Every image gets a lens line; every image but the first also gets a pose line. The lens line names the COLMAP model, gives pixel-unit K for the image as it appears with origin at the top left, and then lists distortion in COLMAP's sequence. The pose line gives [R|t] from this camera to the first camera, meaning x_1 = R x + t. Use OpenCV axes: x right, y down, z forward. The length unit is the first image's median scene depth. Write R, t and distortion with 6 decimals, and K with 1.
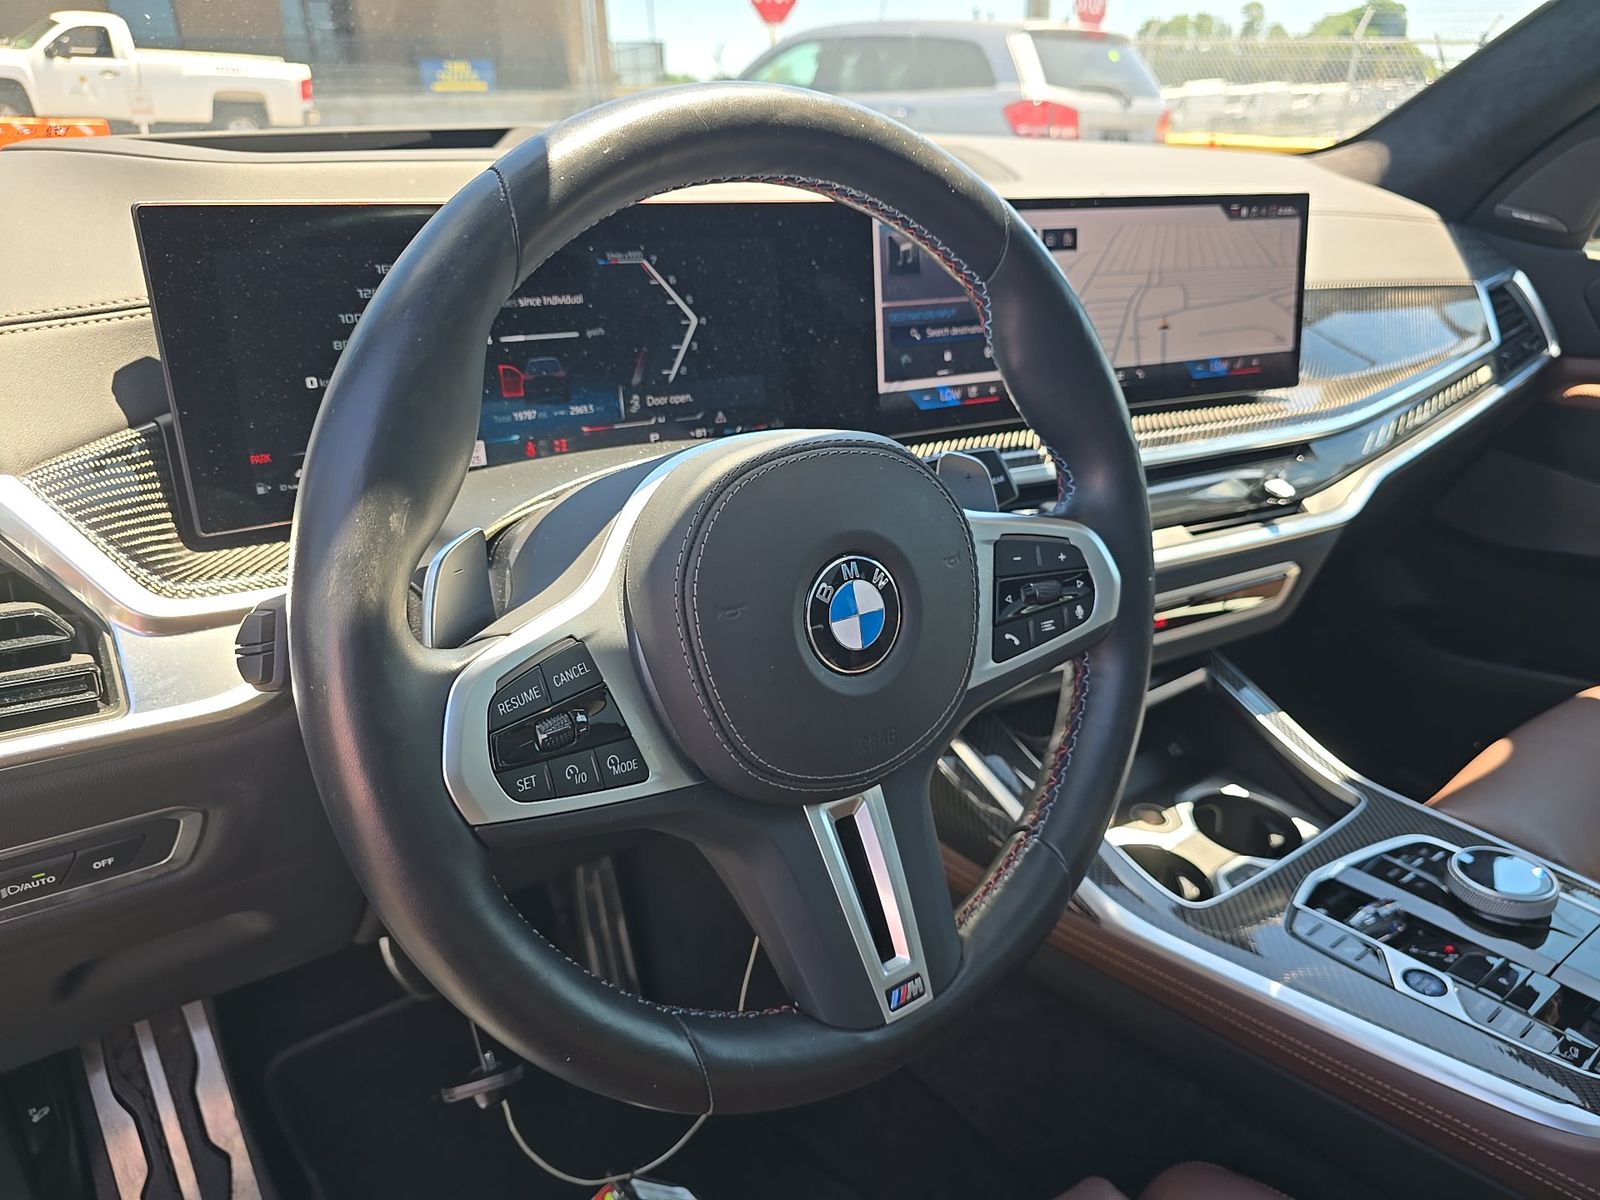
lens RADIAL K [[1098.3, 0, 804.0], [0, 1098.3, 619.7], [0, 0, 1]] dist [0.026001, -0.041397]
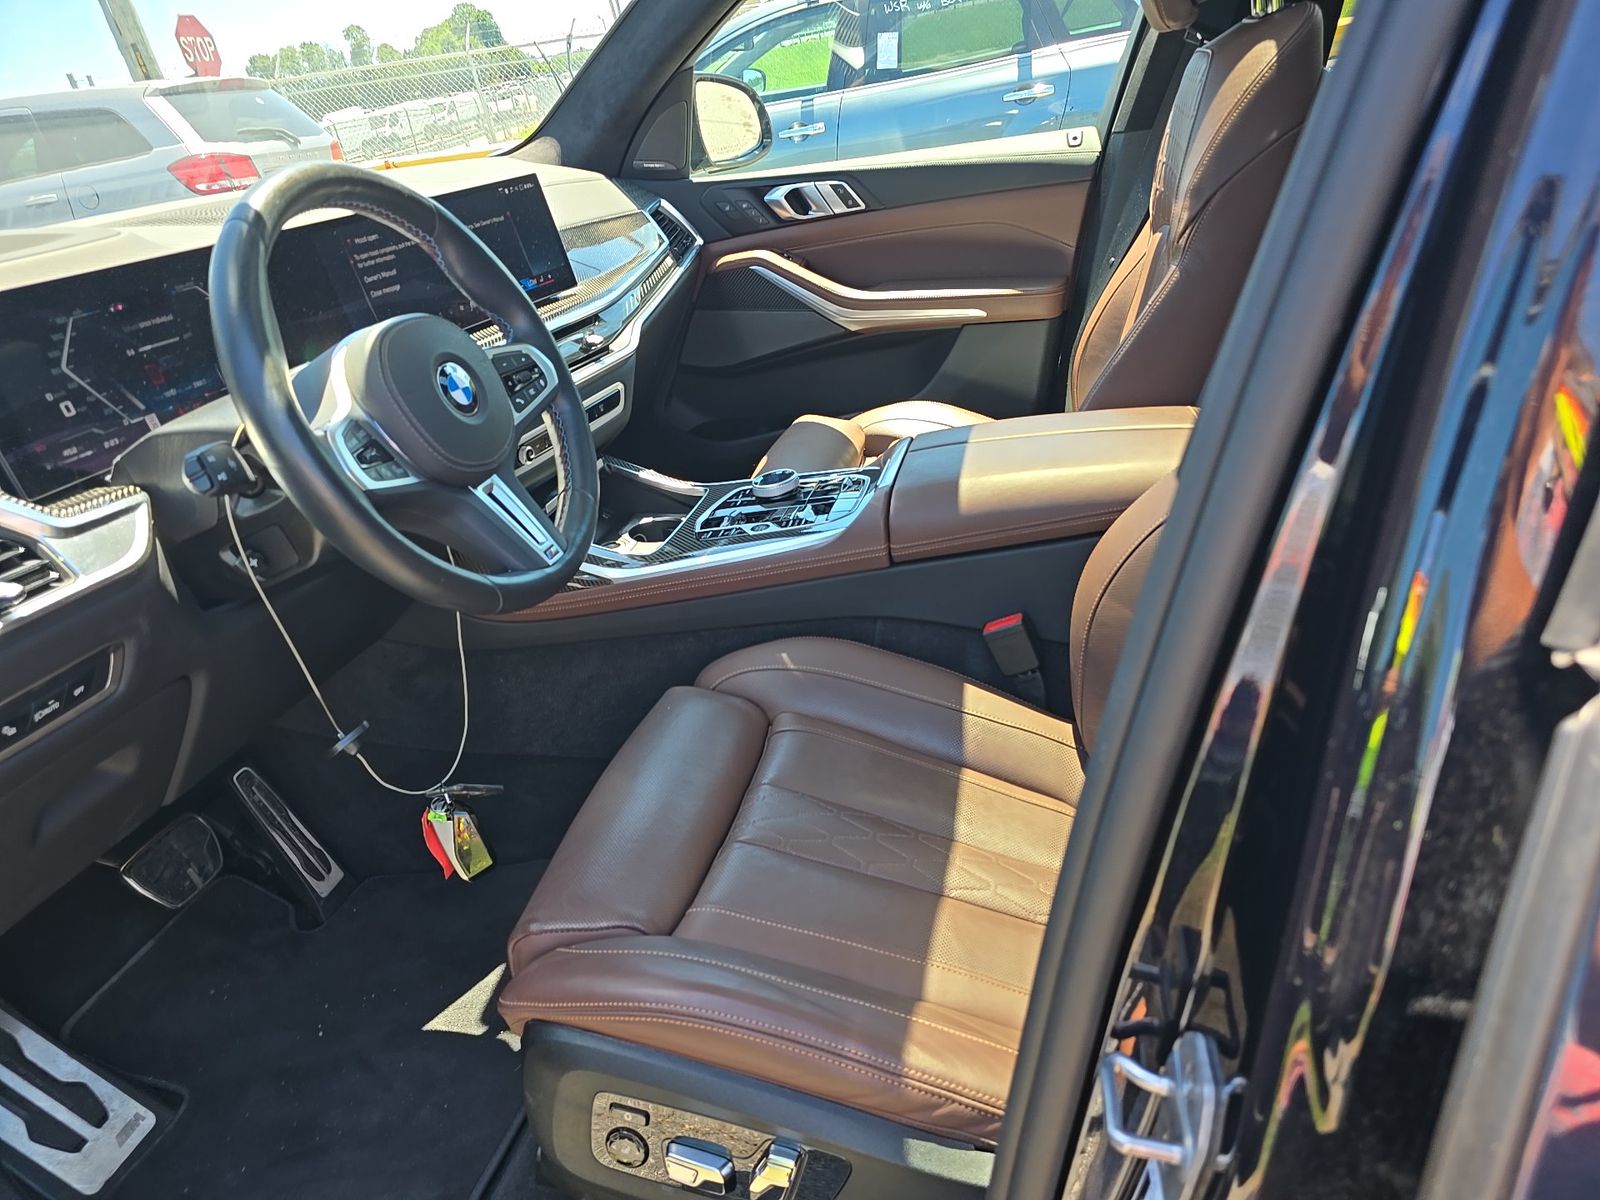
lens RADIAL K [[1098.3, 0, 804.0], [0, 1098.3, 619.7], [0, 0, 1]] dist [0.026001, -0.041397]
pose [[0.765445, -0.392385, 0.510026, -0.367830], [0.400404, 0.910882, 0.099856, 0.238331], [-0.503756, 0.127782, 0.854343, -0.581431]]
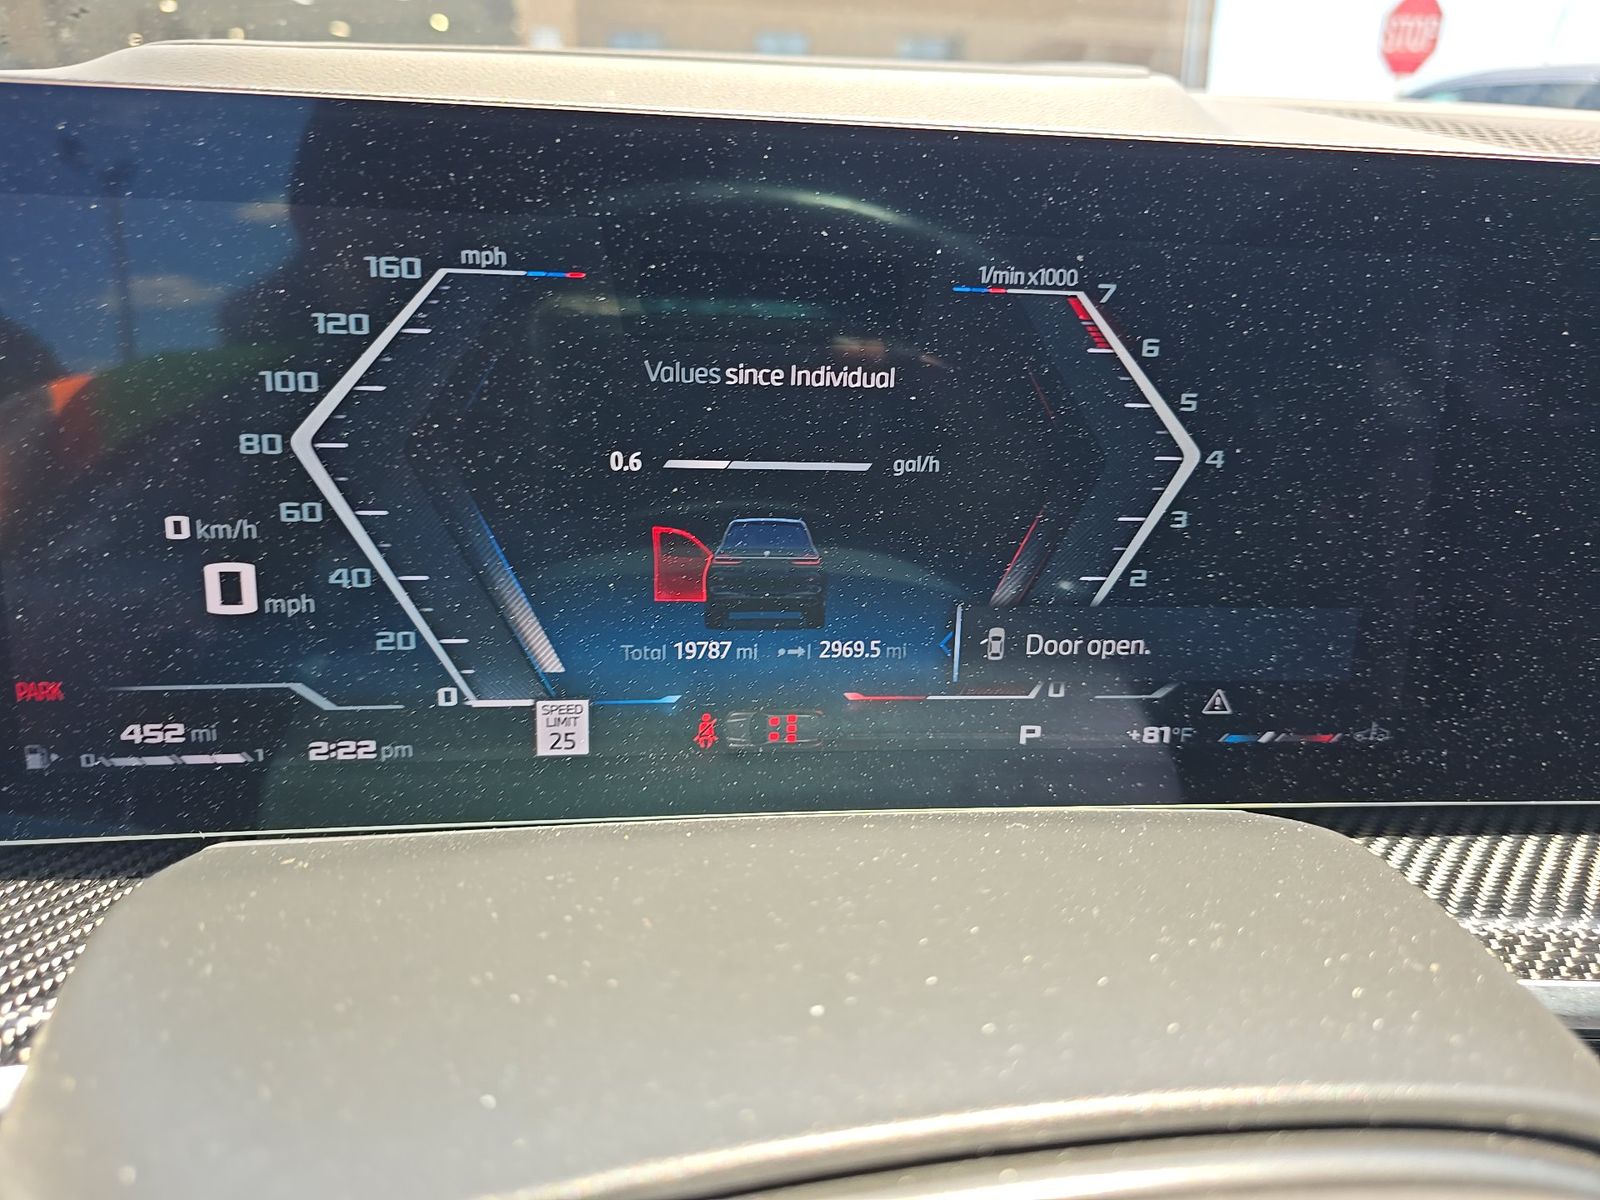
lens RADIAL K [[1098.3, 0, 804.0], [0, 1098.3, 619.7], [0, 0, 1]] dist [0.026001, -0.041397]
pose [[0.892056, 0.172599, -0.417666, -0.040491], [-0.196798, 0.980326, -0.015205, -0.147912], [0.406825, 0.095760, 0.908473, 0.485293]]
